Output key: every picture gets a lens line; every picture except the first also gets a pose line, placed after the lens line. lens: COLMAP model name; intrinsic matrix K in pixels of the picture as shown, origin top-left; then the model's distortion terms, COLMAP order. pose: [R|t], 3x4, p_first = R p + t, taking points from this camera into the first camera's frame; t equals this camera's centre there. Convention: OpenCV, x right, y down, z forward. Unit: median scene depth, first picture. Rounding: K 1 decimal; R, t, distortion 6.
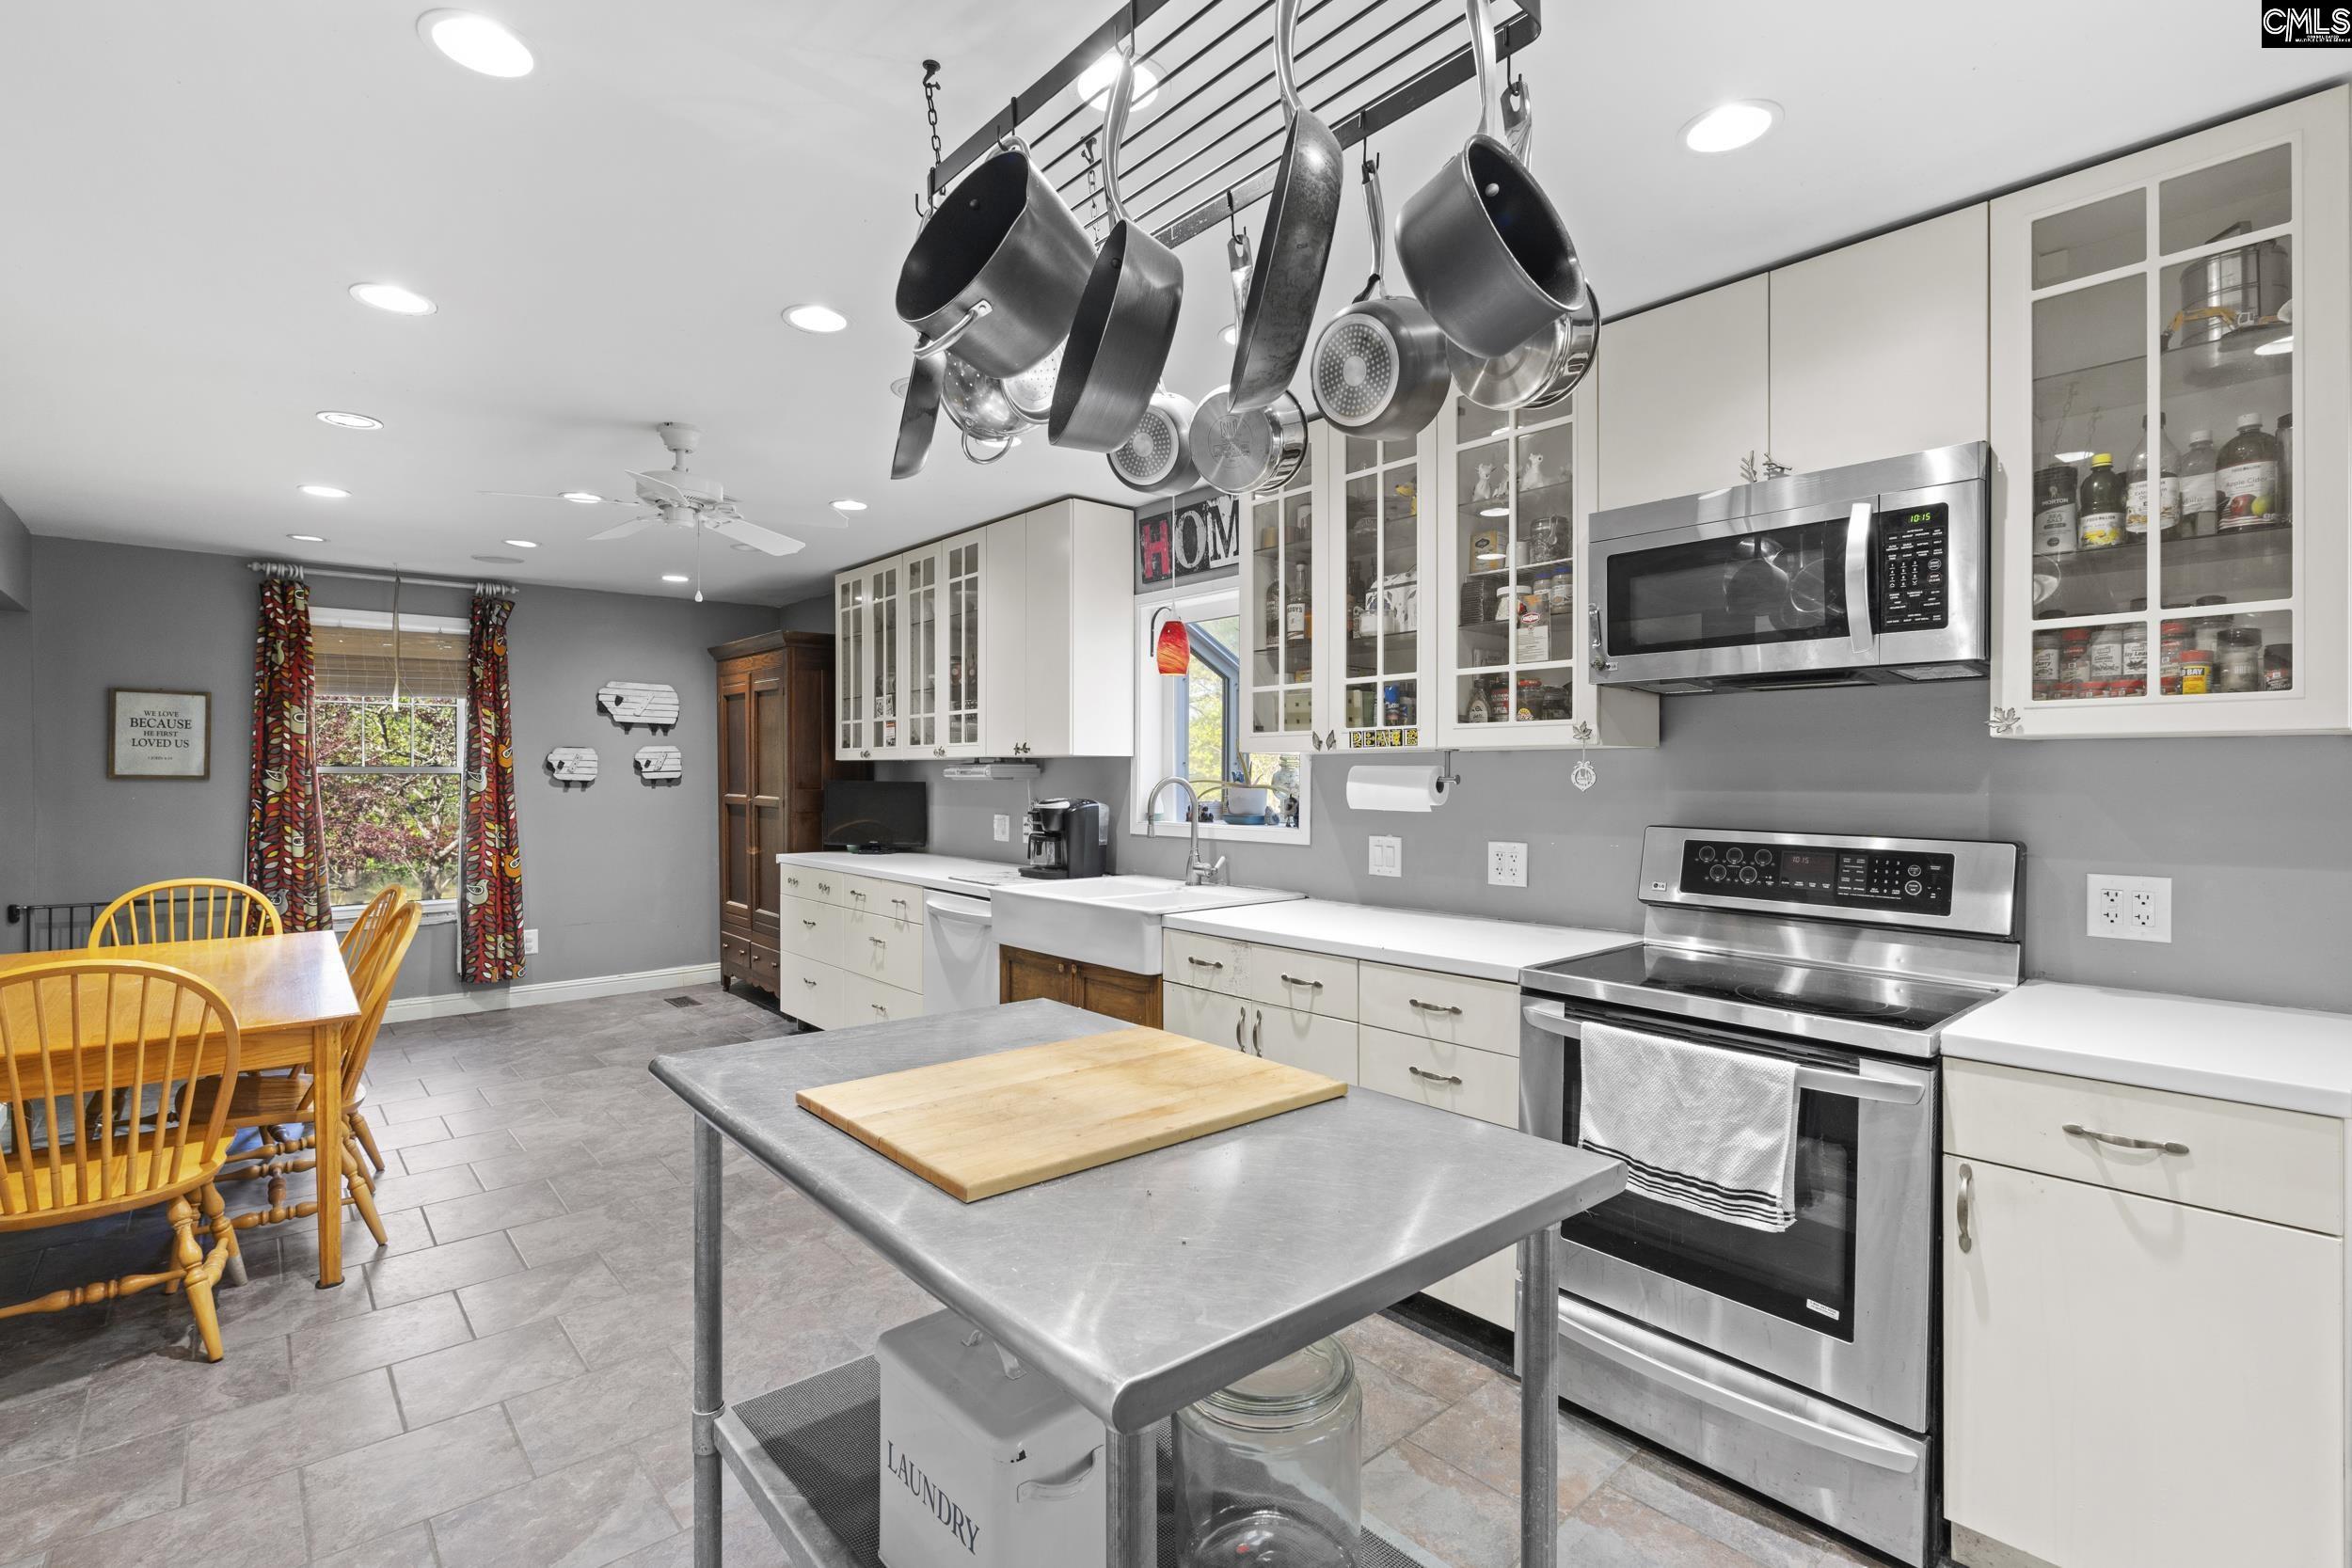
lens RADIAL K [[1094.7, 0, 1174.6], [0, 1094.7, 775.3], [0, 0, 1]] dist [-0.003900, 0.001093]
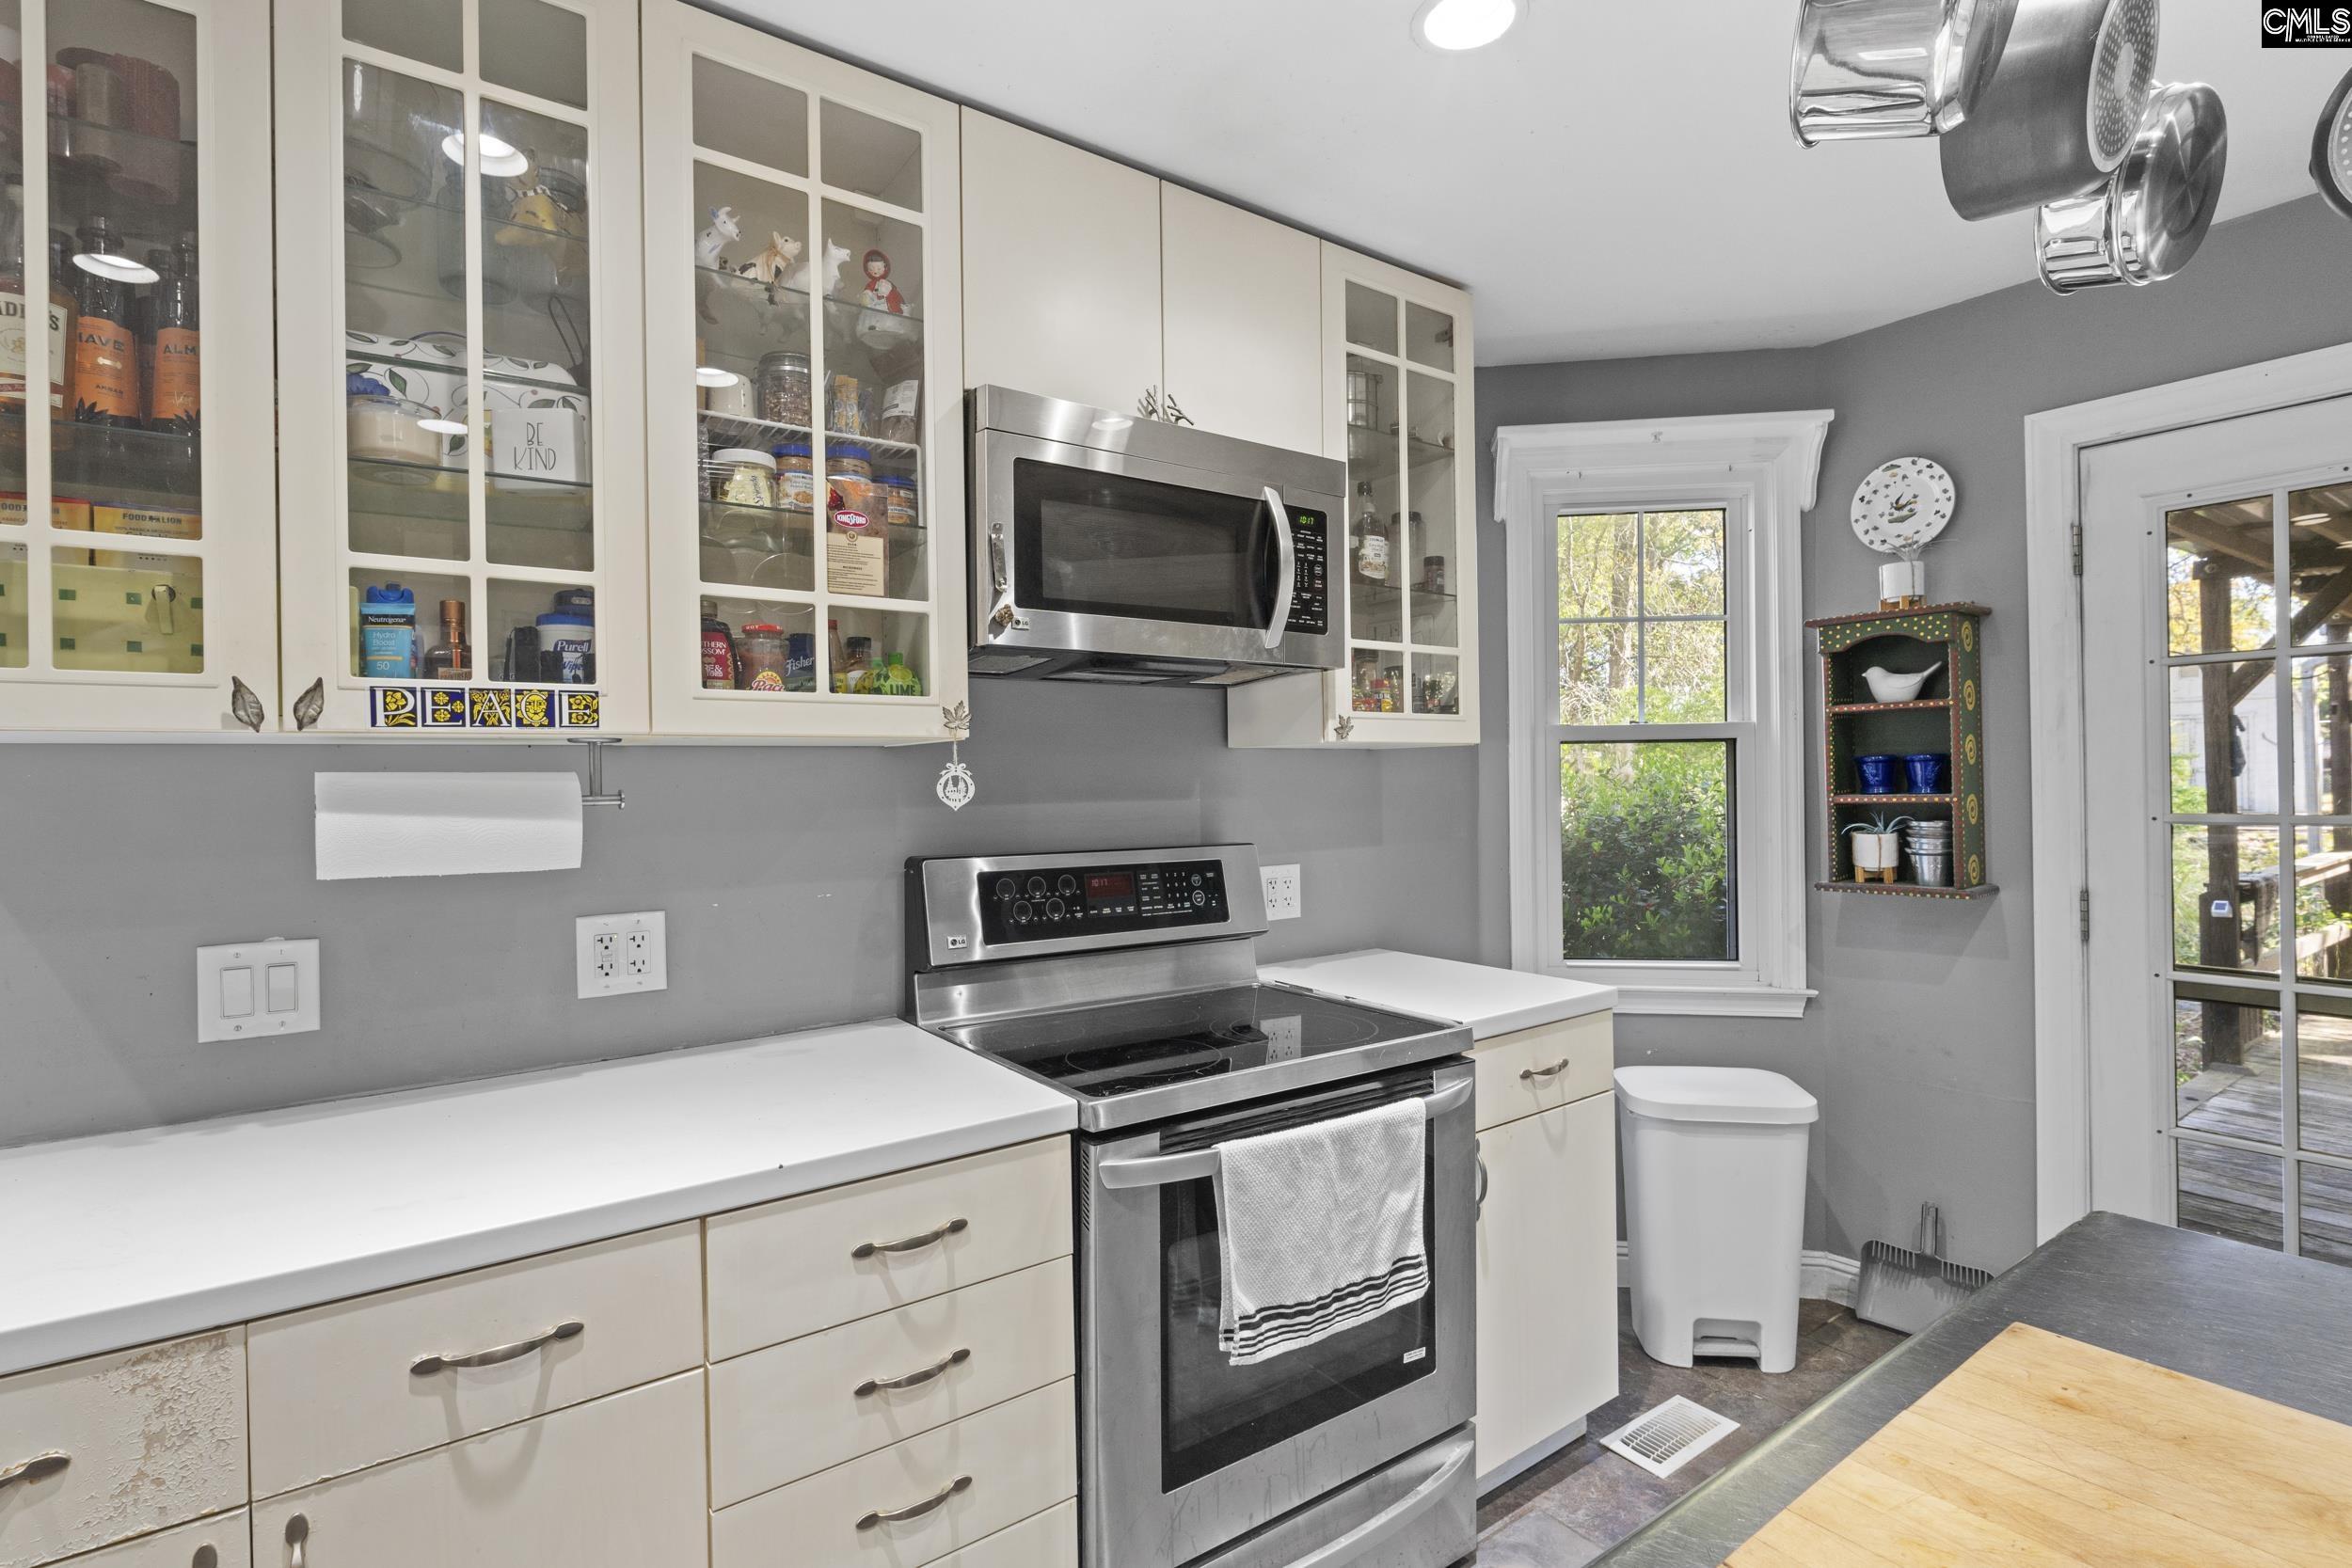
lens RADIAL K [[1094.7, 0, 1179.8], [0, 1094.7, 780.7], [0, 0, 1]] dist [-0.003900, 0.001093]
pose [[0.098092, 0.001178, 0.995177, -0.228846], [0.018568, 0.999823, -0.003014, 0.001649], [-0.995004, 0.018774, 0.098053, 0.727916]]
